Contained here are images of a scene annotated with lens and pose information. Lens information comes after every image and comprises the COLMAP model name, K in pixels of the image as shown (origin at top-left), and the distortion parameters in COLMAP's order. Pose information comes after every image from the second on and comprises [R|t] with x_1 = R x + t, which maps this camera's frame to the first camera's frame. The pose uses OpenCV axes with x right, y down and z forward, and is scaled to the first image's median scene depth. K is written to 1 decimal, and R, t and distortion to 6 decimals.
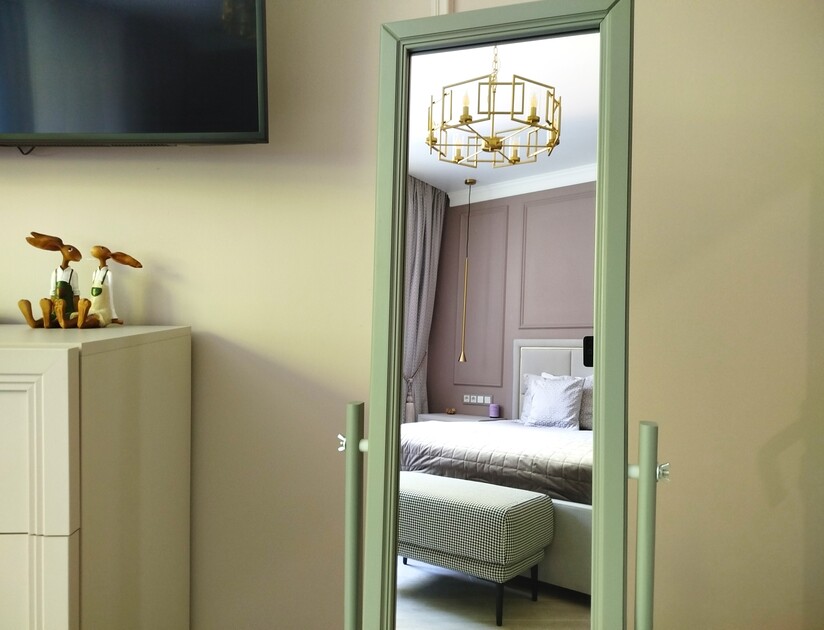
lens RADIAL K [[565.8, 0, 412.0], [0, 565.8, 315.0], [0, 0, 1]] dist [0.035933, 0.000121]
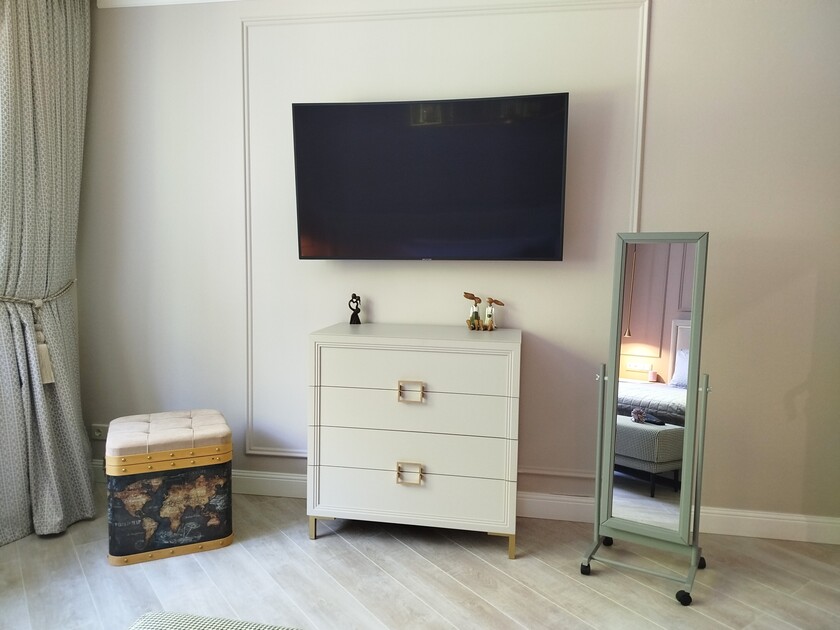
lens RADIAL K [[599.7, 0, 420.0], [0, 599.7, 315.0], [0, 0, 1]] dist [0.071442, -0.074625]
pose [[0.974331, 0.027063, -0.223486, -0.246620], [-0.011364, 0.997395, 0.071235, -0.230234], [0.224832, -0.066867, 0.972101, -1.664811]]
